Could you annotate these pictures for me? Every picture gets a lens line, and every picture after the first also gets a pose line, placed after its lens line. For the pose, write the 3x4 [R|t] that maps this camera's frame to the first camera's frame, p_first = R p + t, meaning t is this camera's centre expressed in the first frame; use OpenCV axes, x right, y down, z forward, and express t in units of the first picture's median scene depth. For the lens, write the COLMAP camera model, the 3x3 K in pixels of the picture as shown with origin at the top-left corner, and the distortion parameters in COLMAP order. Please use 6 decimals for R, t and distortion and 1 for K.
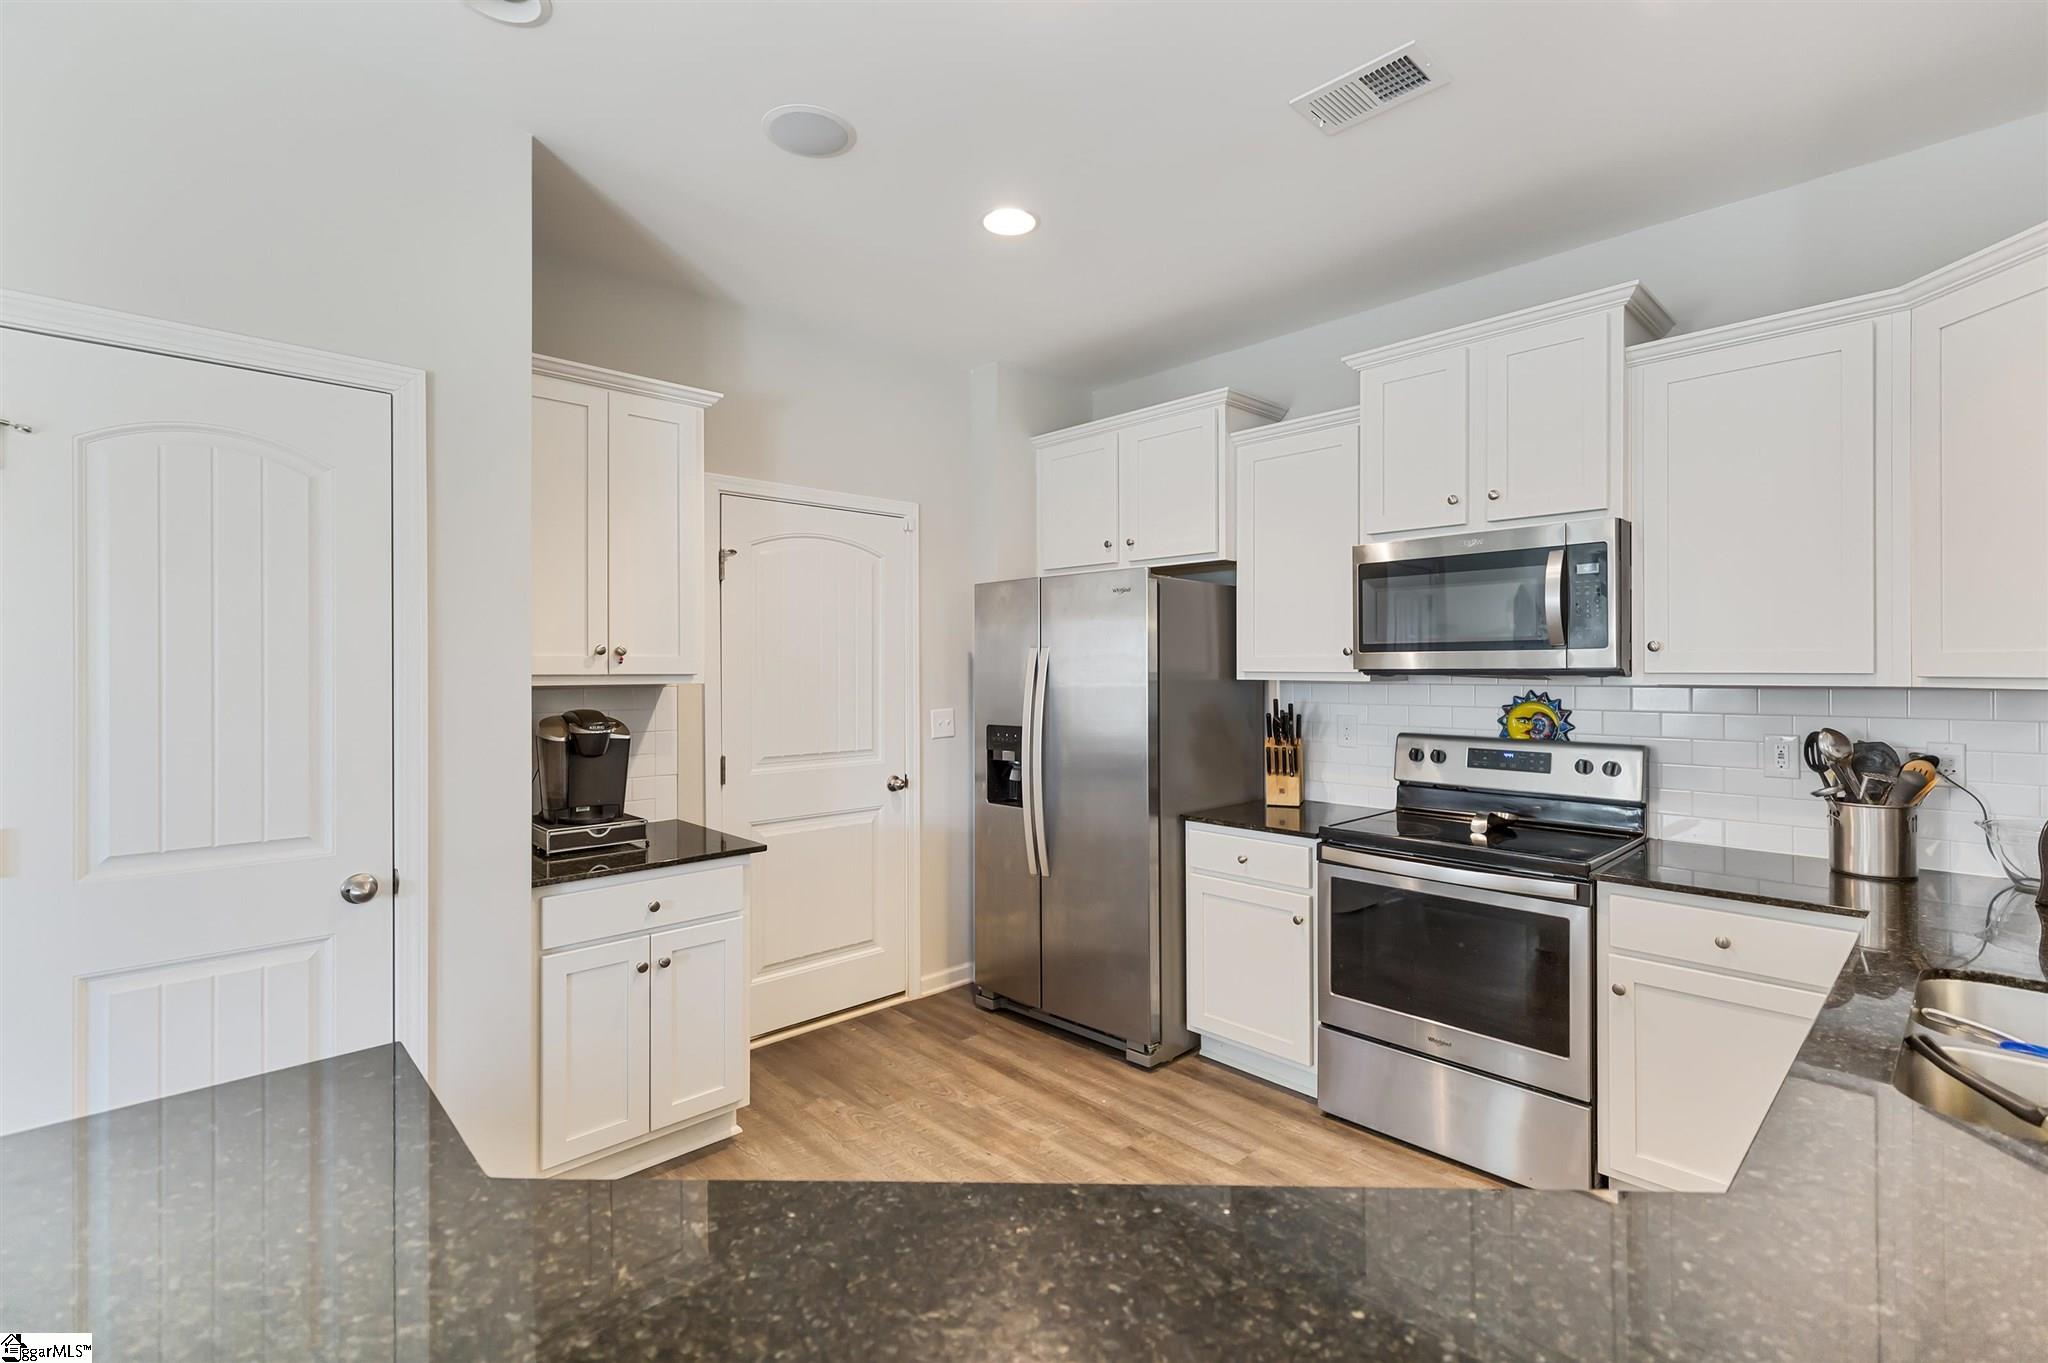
lens RADIAL K [[931.9, 0, 1035.3], [0, 931.9, 669.6], [0, 0, 1]] dist [0.006751, -0.000934]
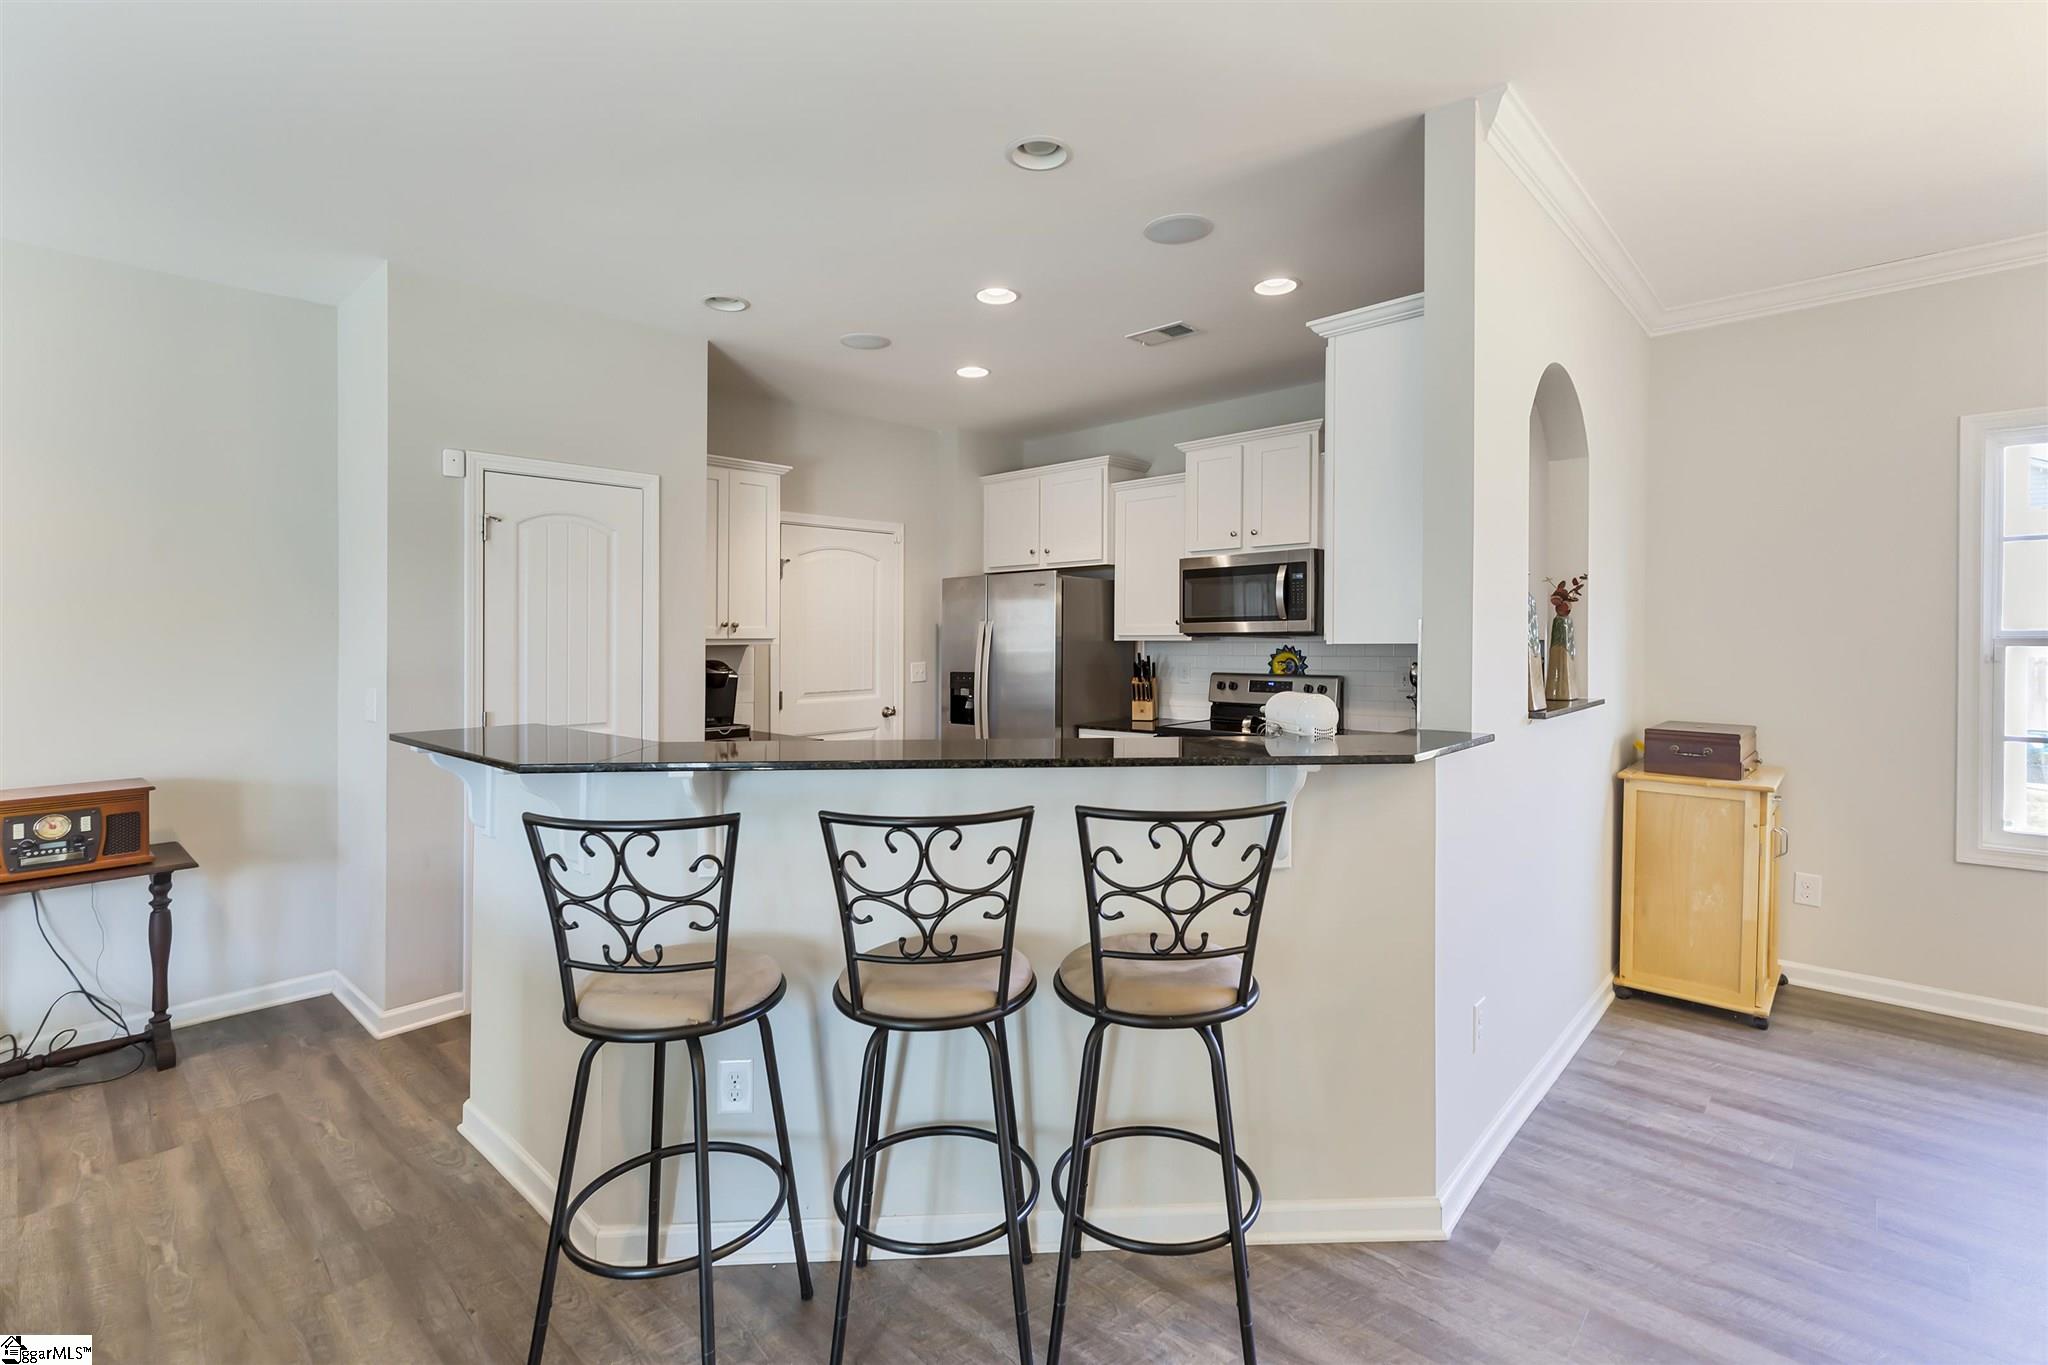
lens RADIAL K [[931.9, 0, 1008.2], [0, 931.9, 644.2], [0, 0, 1]] dist [0.006751, -0.000934]
pose [[0.998583, -0.006968, 0.052749, -0.048830], [0.006711, 0.999965, 0.005048, 0.008953], [-0.052783, -0.004687, 0.998595, -0.629348]]
